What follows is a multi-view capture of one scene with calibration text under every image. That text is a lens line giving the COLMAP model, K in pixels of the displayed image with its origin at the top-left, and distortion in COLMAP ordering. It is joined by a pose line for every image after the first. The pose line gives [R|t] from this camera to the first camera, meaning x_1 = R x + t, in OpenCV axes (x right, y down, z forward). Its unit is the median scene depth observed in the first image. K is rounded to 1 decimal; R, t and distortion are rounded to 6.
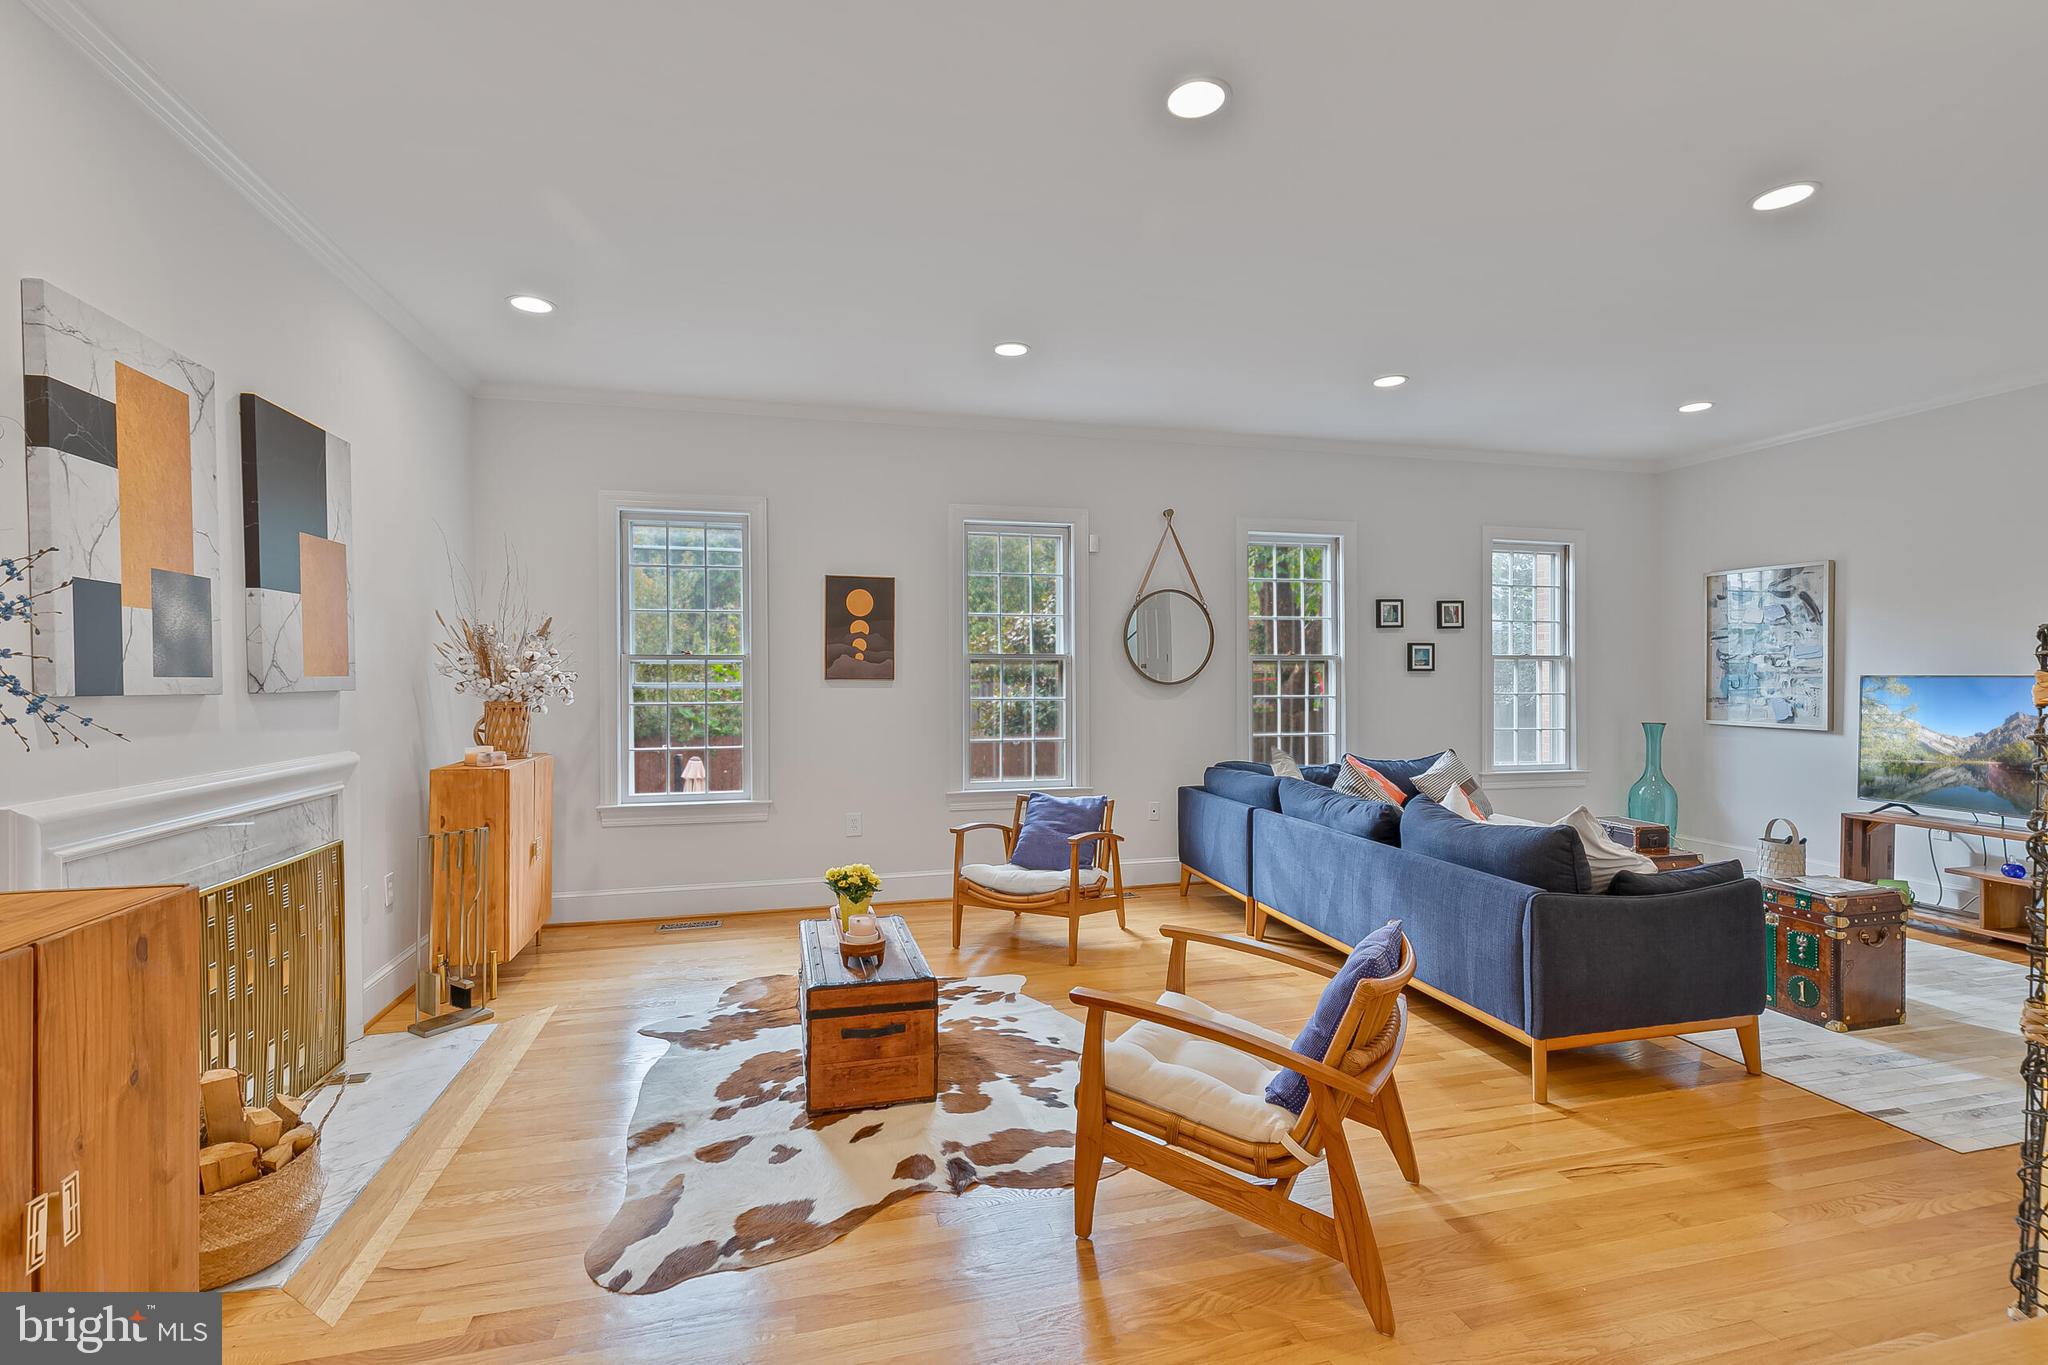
lens RADIAL K [[926.7, 0, 1015.9], [0, 926.7, 682.2], [0, 0, 1]] dist [0.006148, -0.001086]
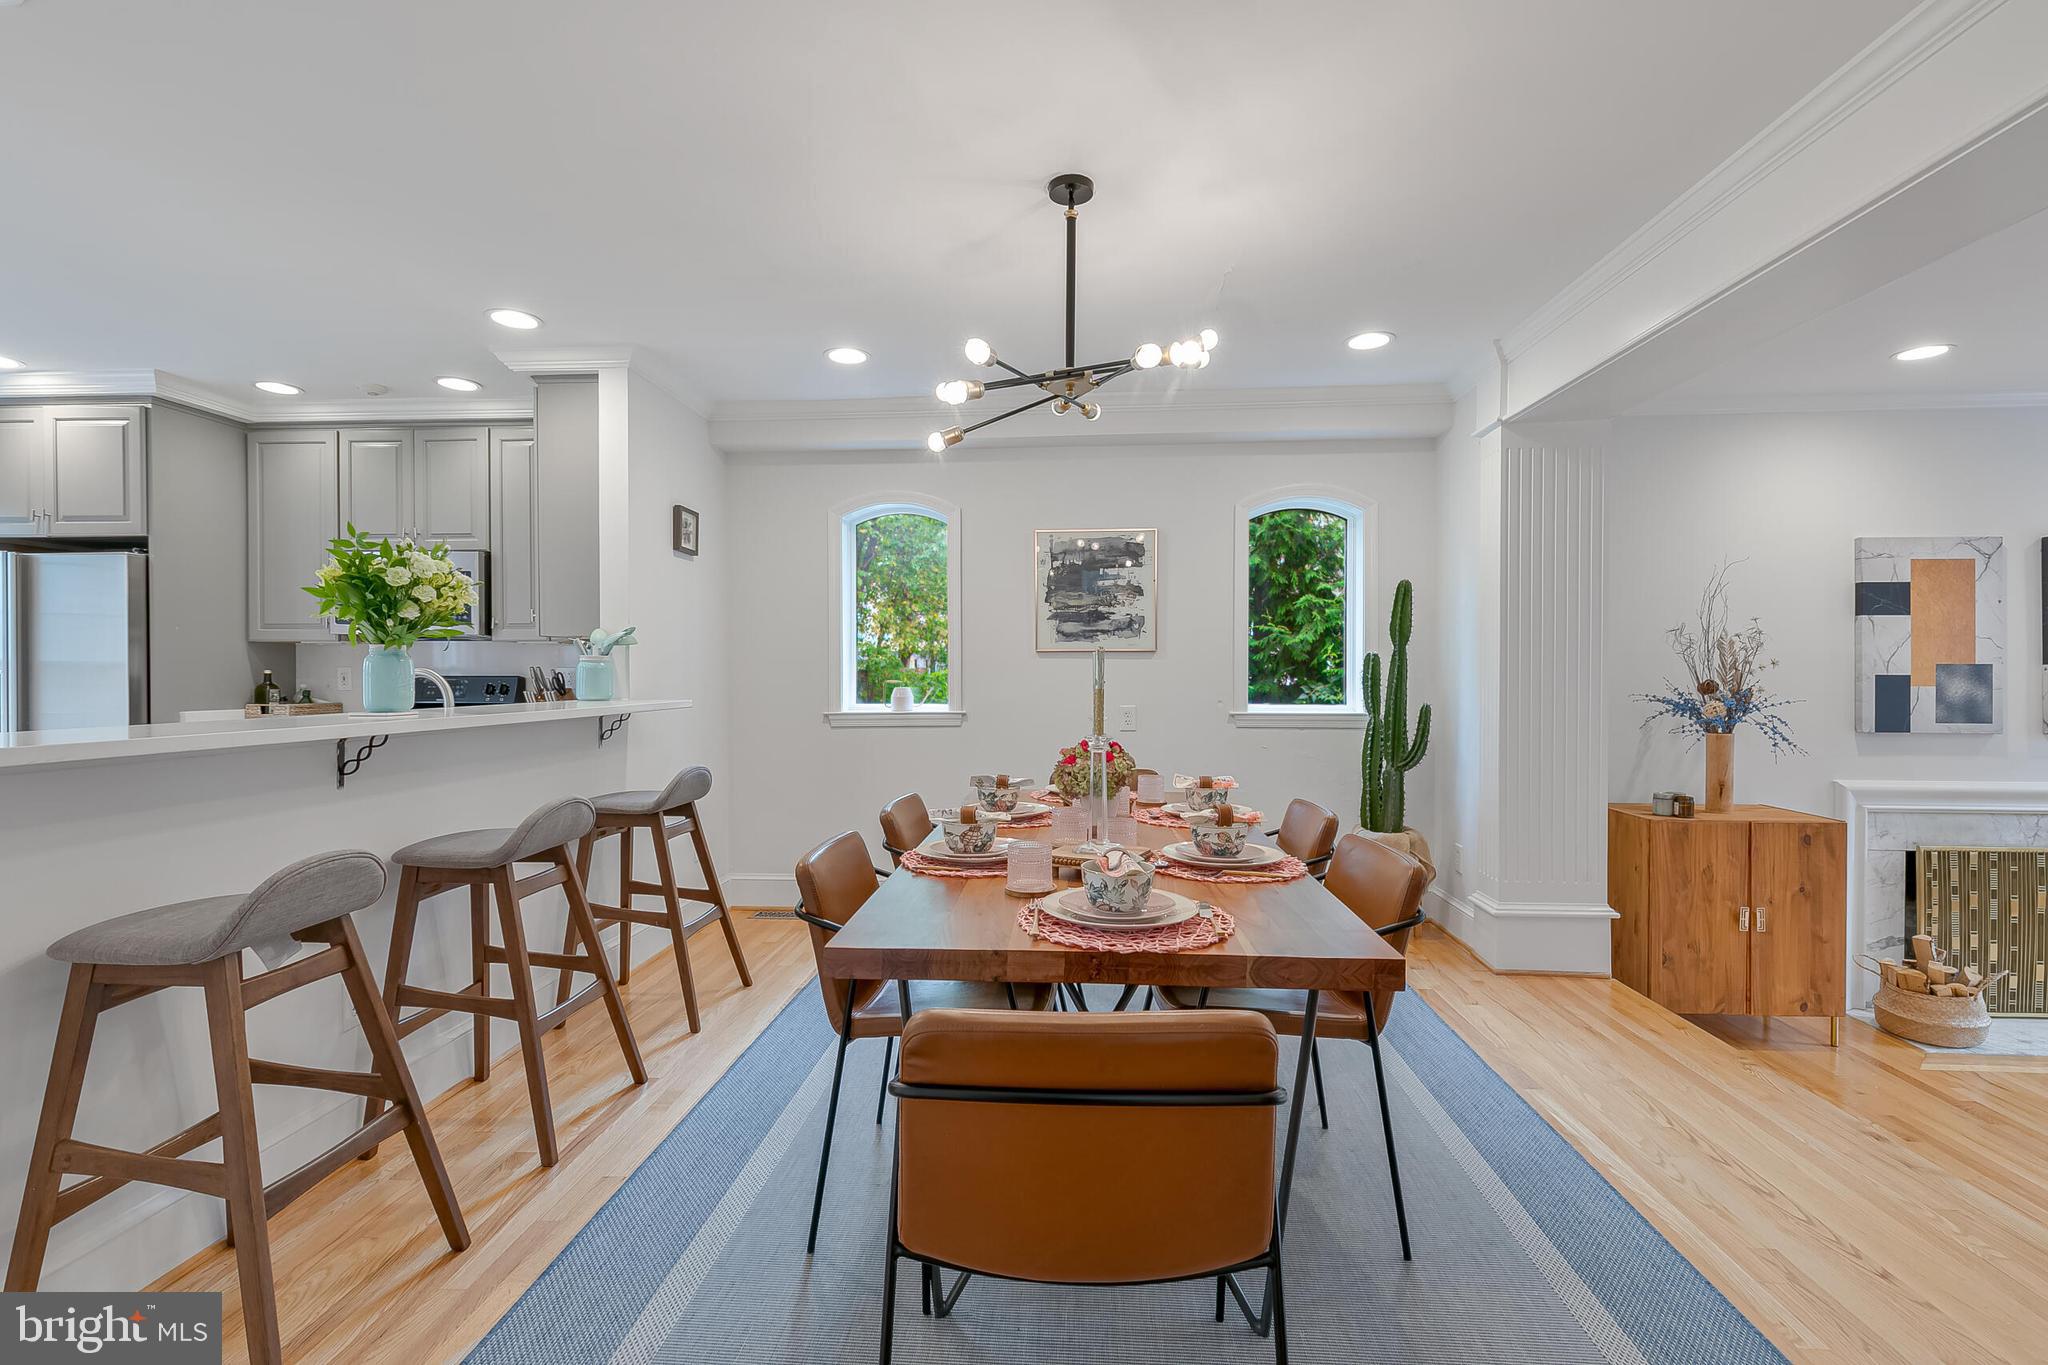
lens RADIAL K [[926.7, 0, 1027.1], [0, 926.7, 690.4], [0, 0, 1]] dist [0.006148, -0.001086]
pose [[-0.305174, 0.011363, -0.952229, 0.715002], [-0.003259, 0.999910, 0.012976, -0.046426], [0.952291, 0.007064, -0.305109, -0.074785]]
